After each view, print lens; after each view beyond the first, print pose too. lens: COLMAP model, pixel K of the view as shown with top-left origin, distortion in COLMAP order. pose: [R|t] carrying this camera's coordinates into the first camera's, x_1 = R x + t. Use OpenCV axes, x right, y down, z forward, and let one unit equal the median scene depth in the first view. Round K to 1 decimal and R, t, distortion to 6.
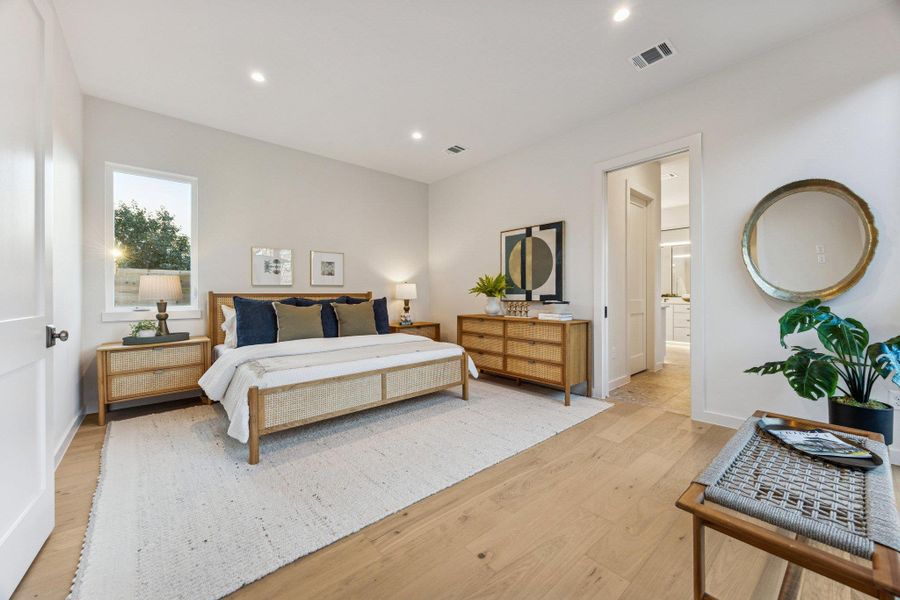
lens RADIAL K [[343.0, 0, 445.5], [0, 343.0, 295.5], [0, 0, 1]] dist [-0.001467, -0.000115]
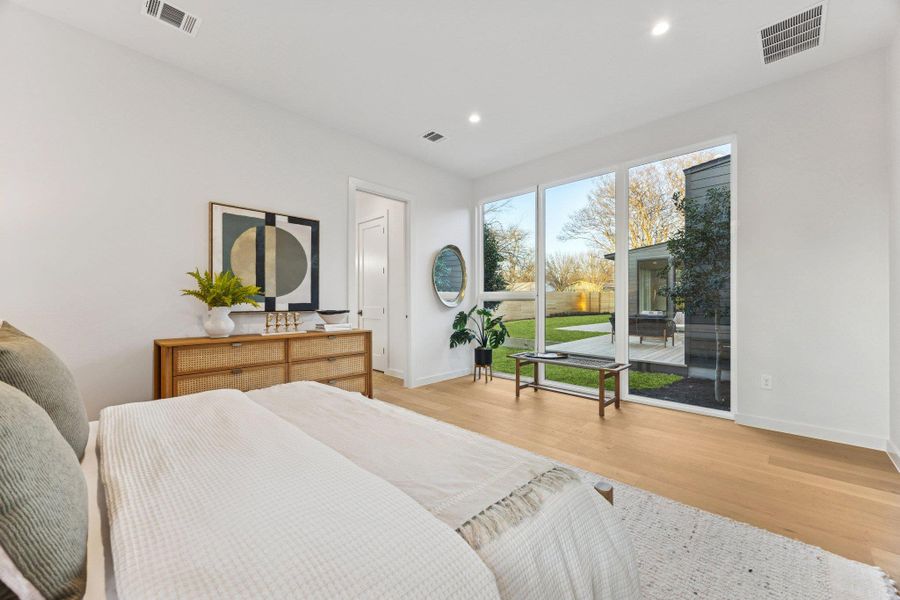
lens RADIAL K [[367.9, 0, 441.9], [0, 367.9, 301.9], [0, 0, 1]] dist [0.011442, 0.000000]
pose [[-0.095213, -0.000209, 0.995457, -0.609624], [0.001633, 0.999999, 0.000366, -0.004684], [-0.995456, 0.001660, -0.095212, 0.722951]]
